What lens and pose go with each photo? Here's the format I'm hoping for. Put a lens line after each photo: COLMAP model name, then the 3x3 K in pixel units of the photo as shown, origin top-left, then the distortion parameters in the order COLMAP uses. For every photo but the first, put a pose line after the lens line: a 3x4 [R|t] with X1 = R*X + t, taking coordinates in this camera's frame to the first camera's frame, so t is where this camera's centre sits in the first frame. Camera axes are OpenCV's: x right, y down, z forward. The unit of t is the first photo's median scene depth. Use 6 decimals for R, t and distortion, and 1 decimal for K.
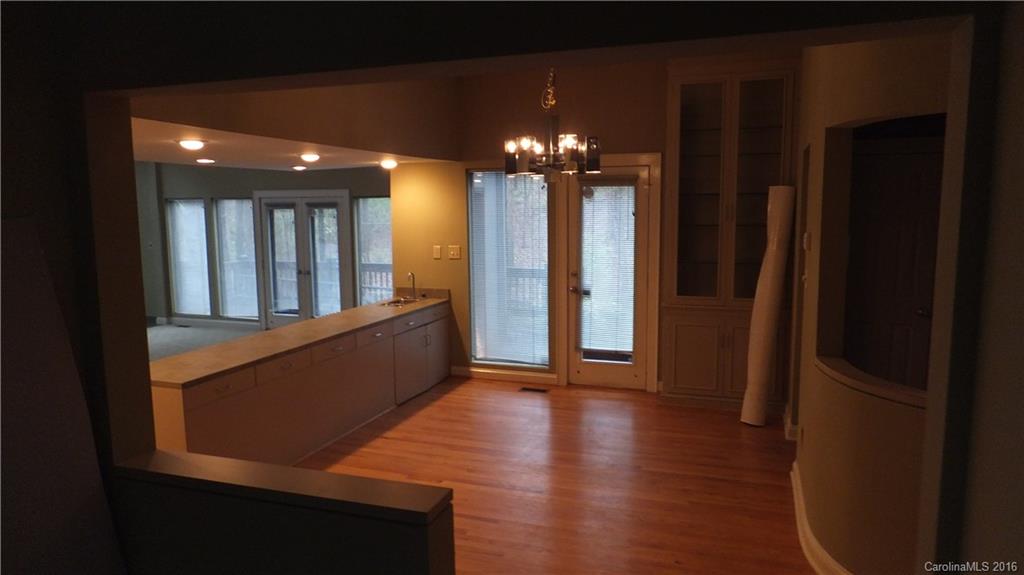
lens RADIAL K [[681.8, 0, 496.1], [0, 681.8, 288.0], [0, 0, 1]] dist [0.001696, 0.001478]
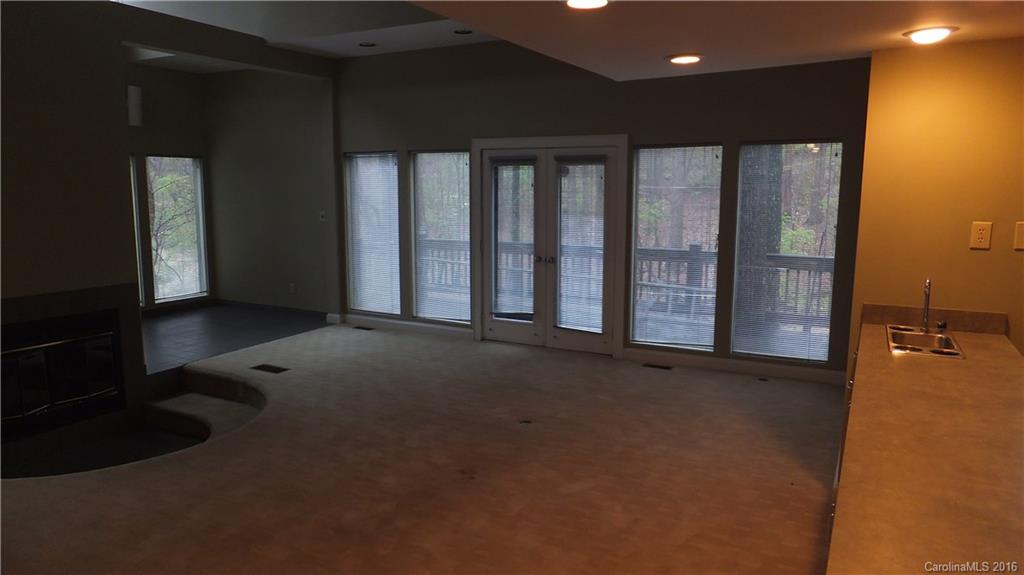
lens RADIAL K [[707.9, 0, 512.0], [0, 707.9, 287.5], [0, 0, 1]] dist [-0.001851, 0.000811]
pose [[0.989473, 0.032652, -0.140988, -0.211422], [-0.029362, 0.999247, 0.025355, -0.012007], [0.141710, -0.020949, 0.989687, 0.294989]]
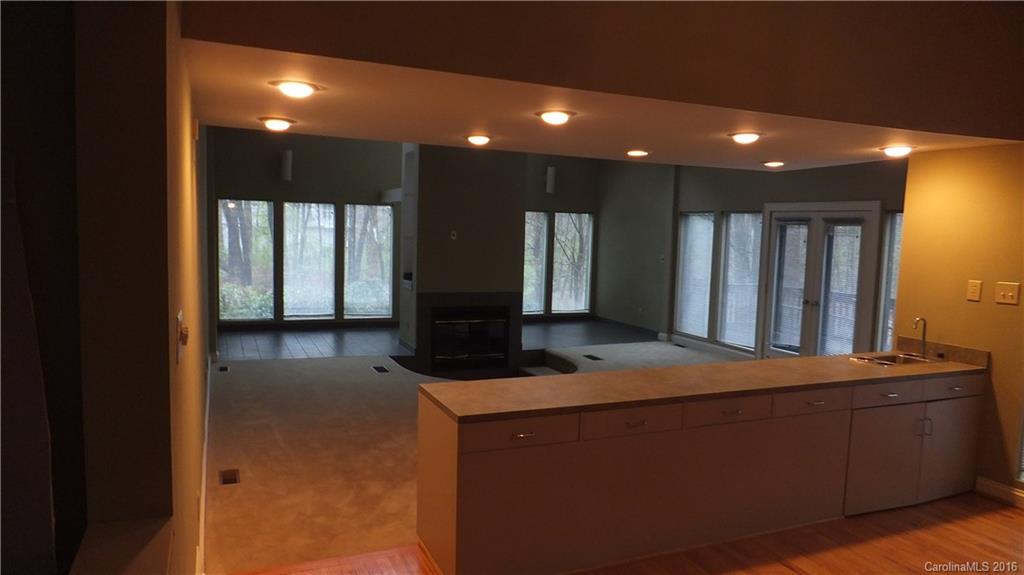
lens RADIAL K [[681.8, 0, 496.1], [0, 681.8, 288.0], [0, 0, 1]] dist [0.001696, 0.001478]
pose [[0.696943, 0.095035, -0.710801, 0.033469], [-0.120906, 0.992563, 0.014158, -0.006442], [0.706860, 0.076072, 0.703251, 0.155449]]
